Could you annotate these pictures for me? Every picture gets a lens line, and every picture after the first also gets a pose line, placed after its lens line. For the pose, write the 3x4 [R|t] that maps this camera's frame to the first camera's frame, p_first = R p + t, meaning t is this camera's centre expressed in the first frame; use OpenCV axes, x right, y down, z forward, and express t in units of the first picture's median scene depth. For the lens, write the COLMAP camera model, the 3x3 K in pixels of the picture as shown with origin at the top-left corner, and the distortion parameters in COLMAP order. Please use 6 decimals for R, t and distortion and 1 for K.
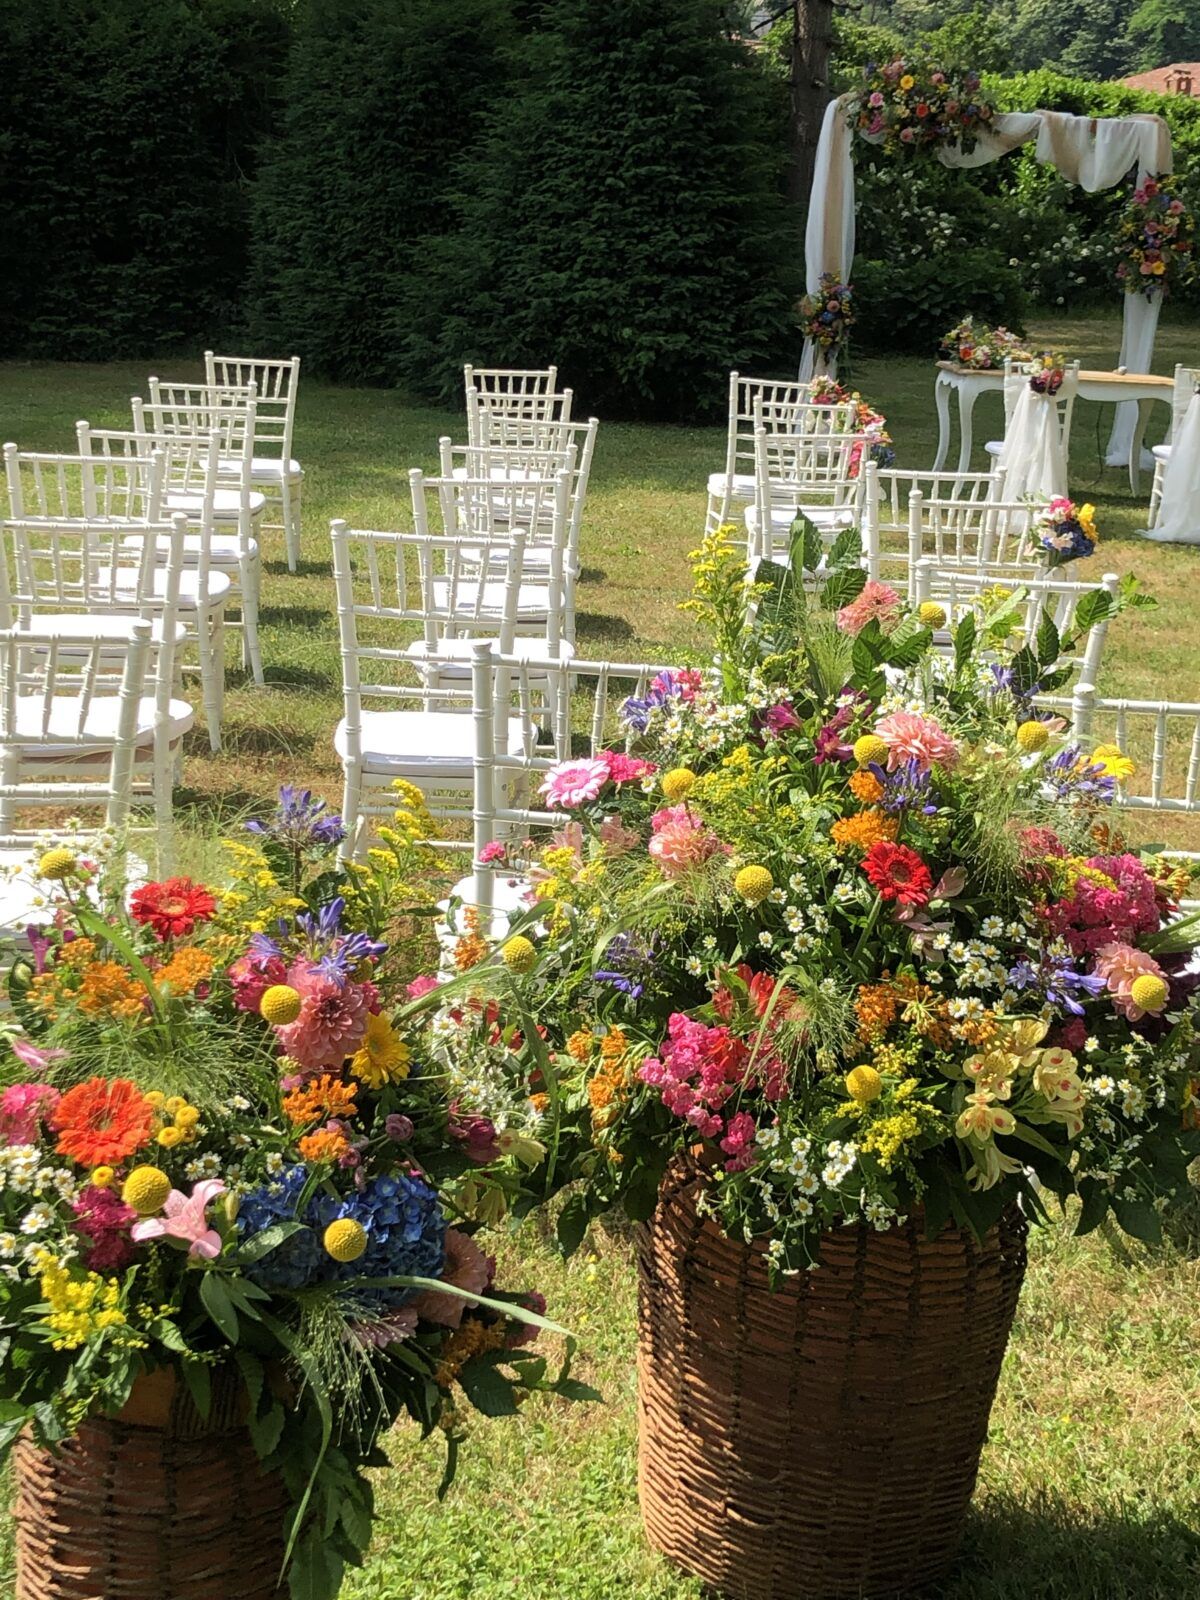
lens RADIAL K [[2564.7, 0, 600.0], [0, 2564.7, 800.0], [0, 0, 1]] dist [0.019168, 0.035021]
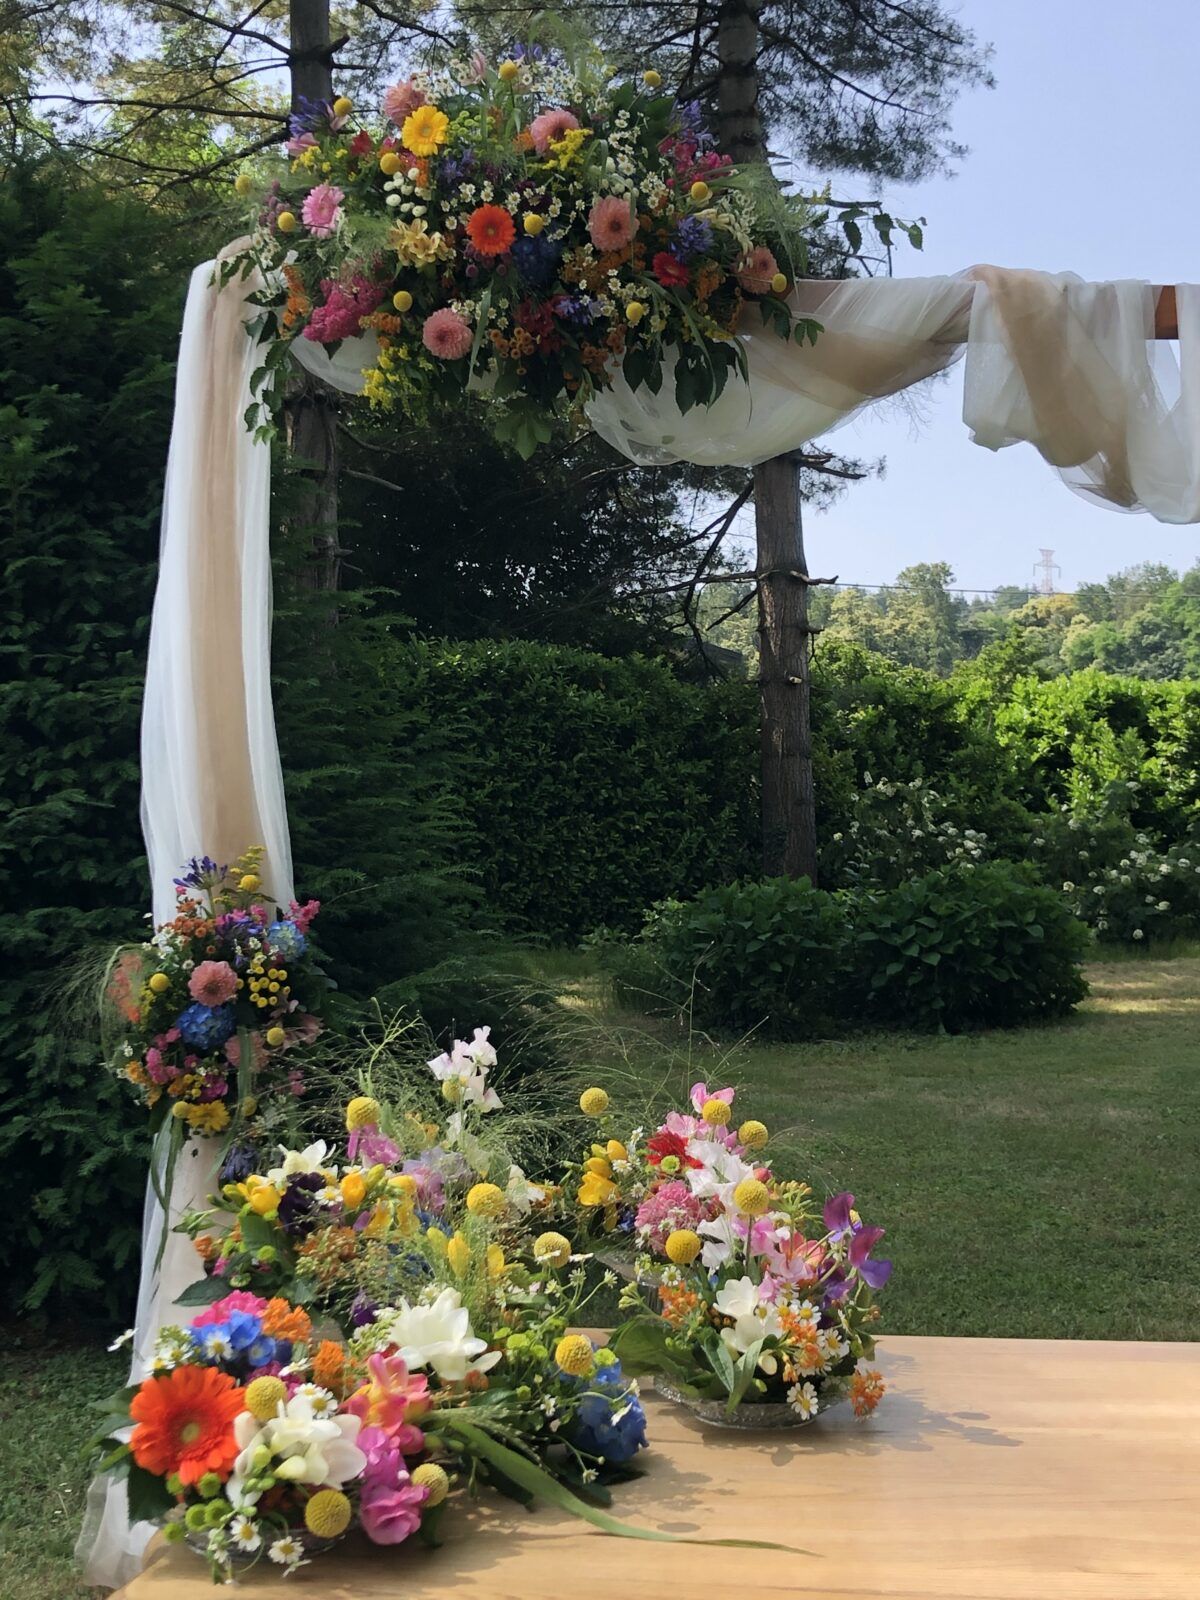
lens RADIAL K [[2182.4, 0, 600.0], [0, 2182.4, 800.0], [0, 0, 1]] dist [0.180073, -0.001191]
pose [[0.996248, -0.058912, -0.063392, 0.066687], [0.040184, 0.963671, -0.264053, -0.069219], [0.076645, 0.260515, 0.962423, 0.362219]]
